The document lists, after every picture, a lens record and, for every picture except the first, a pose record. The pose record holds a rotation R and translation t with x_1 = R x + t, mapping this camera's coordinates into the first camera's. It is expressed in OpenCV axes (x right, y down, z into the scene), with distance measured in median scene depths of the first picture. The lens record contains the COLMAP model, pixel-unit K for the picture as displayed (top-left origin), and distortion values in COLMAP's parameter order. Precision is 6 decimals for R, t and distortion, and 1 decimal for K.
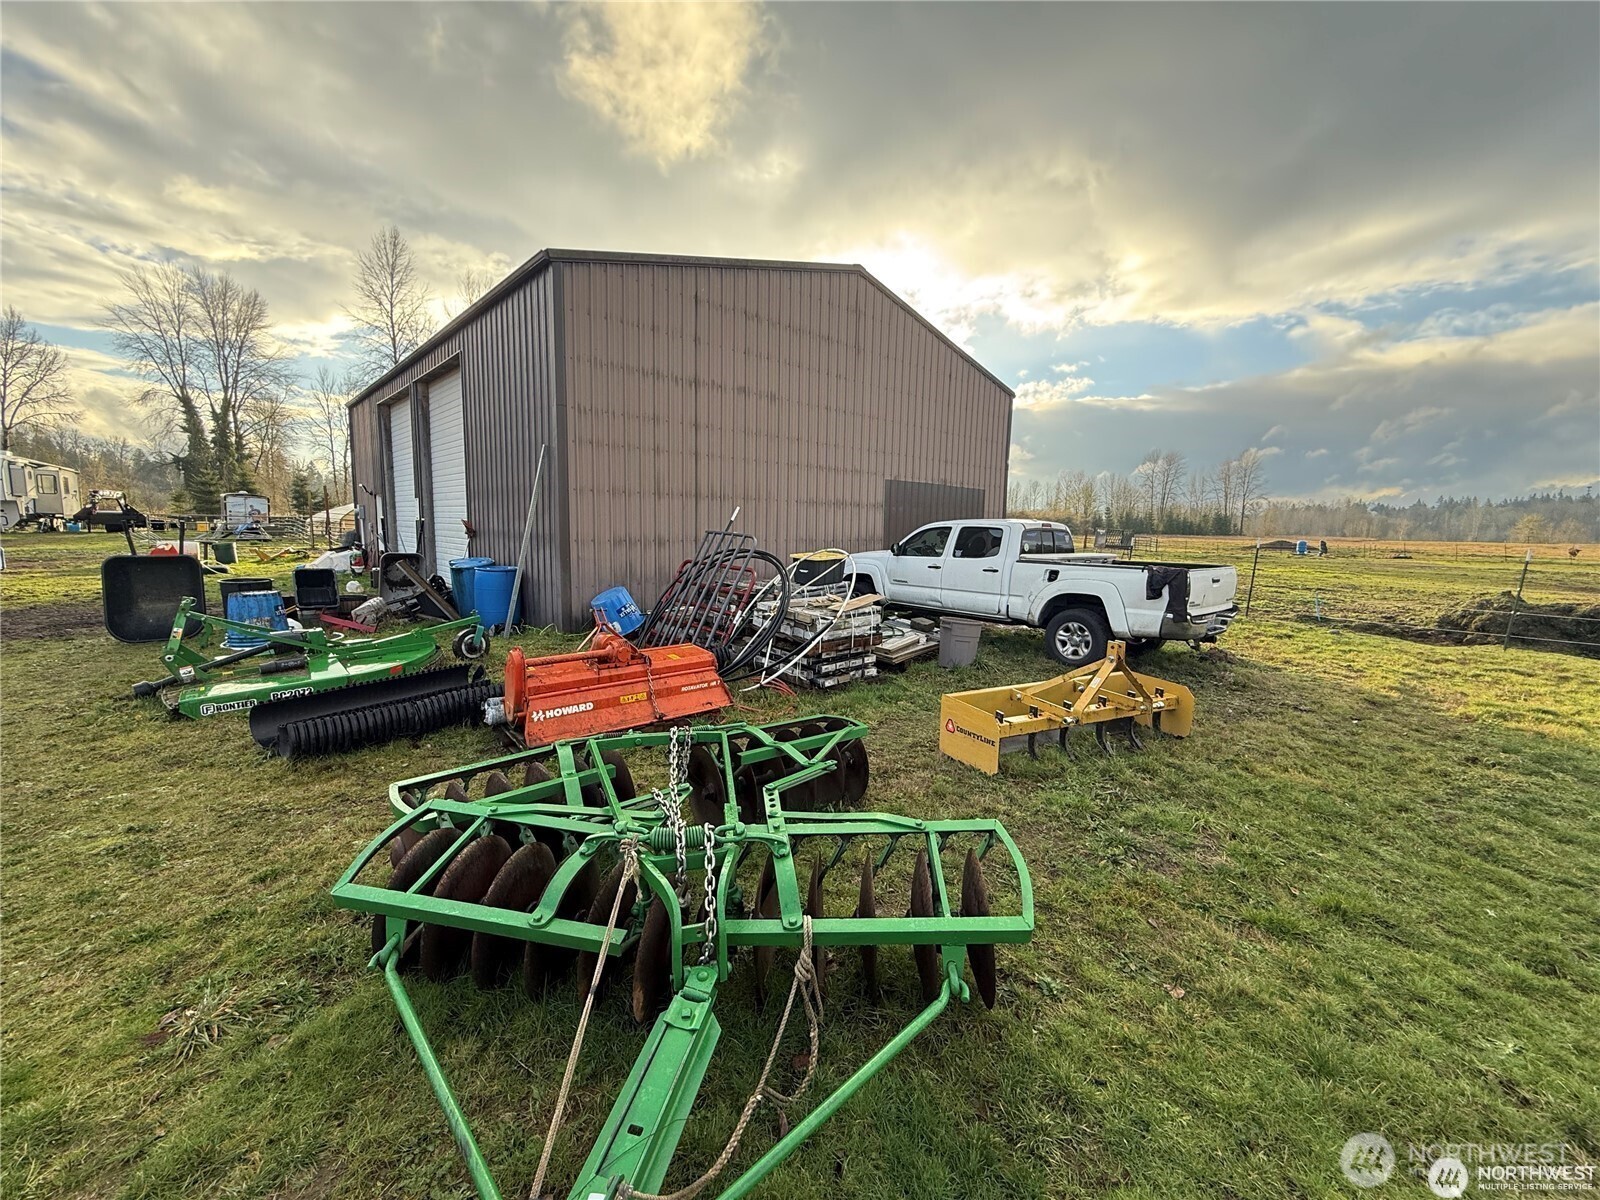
lens RADIAL K [[638.3, 0, 802.4], [0, 638.3, 606.5], [0, 0, 1]] dist [-0.001140, 0.000104]
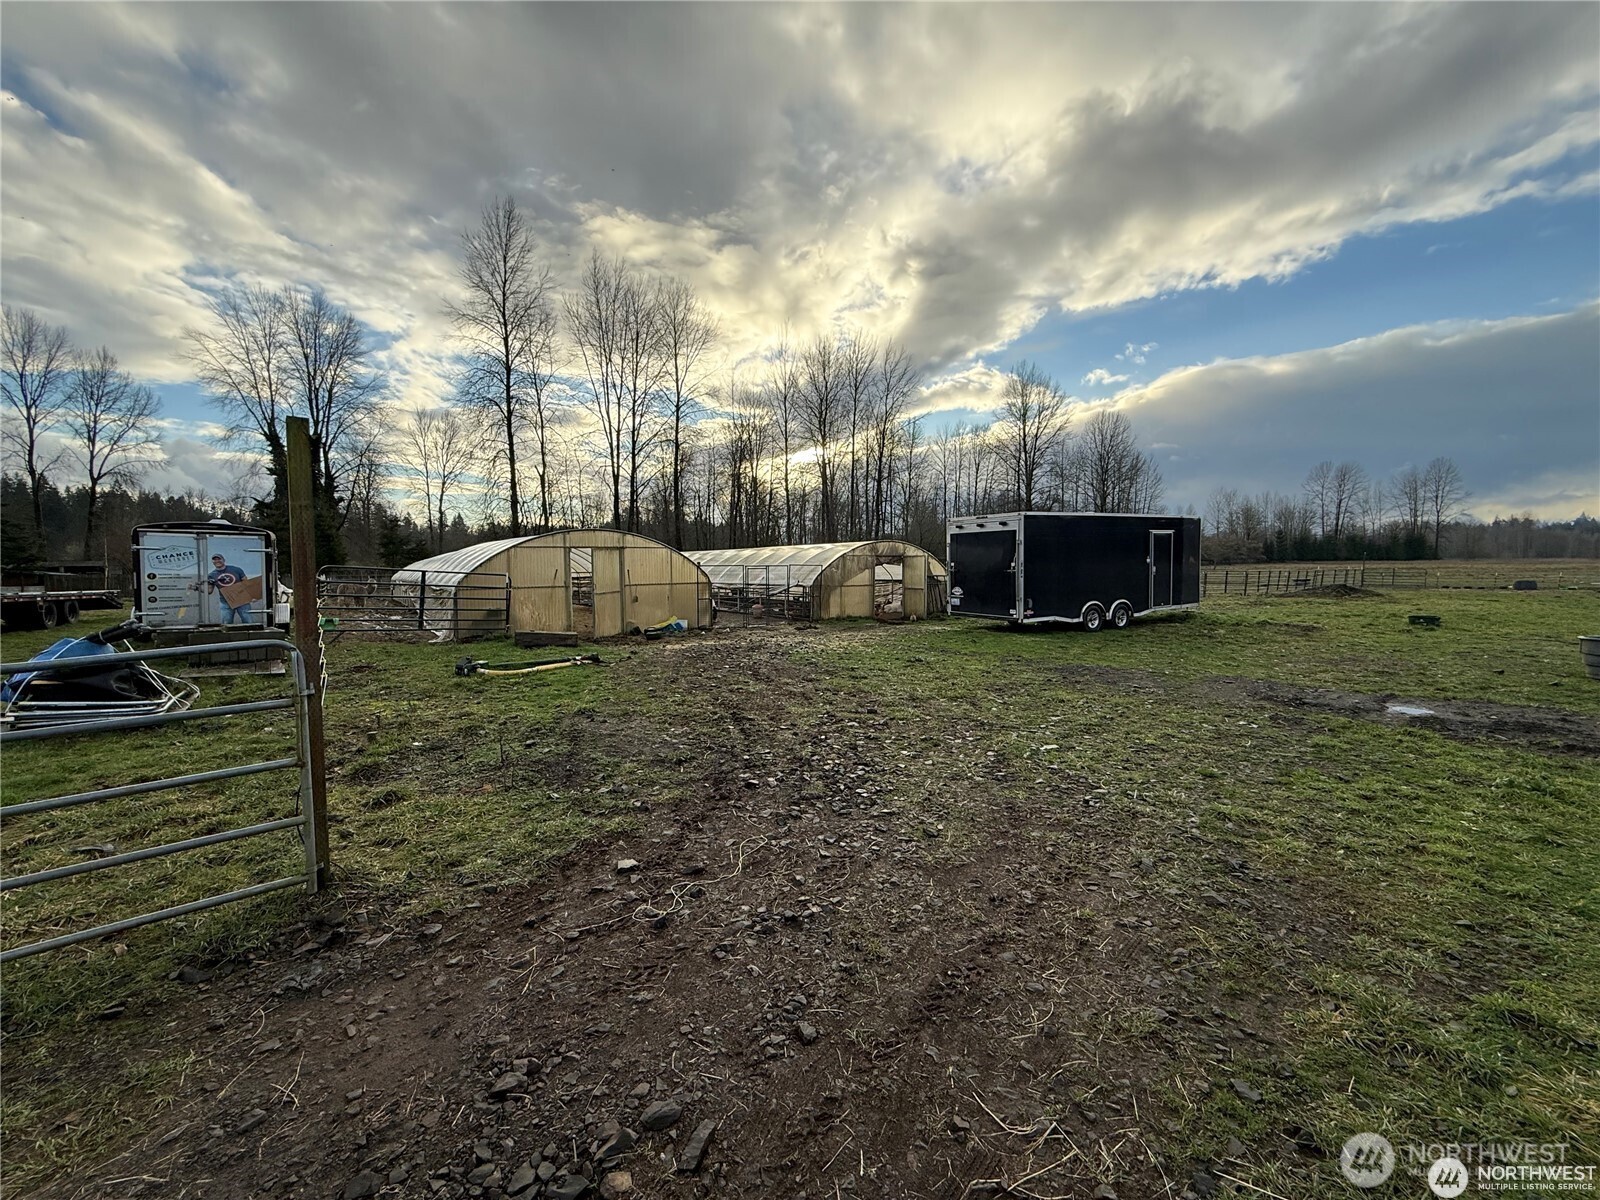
lens RADIAL K [[638.3, 0, 795.4], [0, 638.3, 604.3], [0, 0, 1]] dist [-0.001140, 0.000104]
pose [[0.994220, -0.018523, -0.105751, -0.162108], [0.012385, 0.998216, -0.058414, -0.034465], [0.106644, 0.056767, 0.992675, 0.215613]]
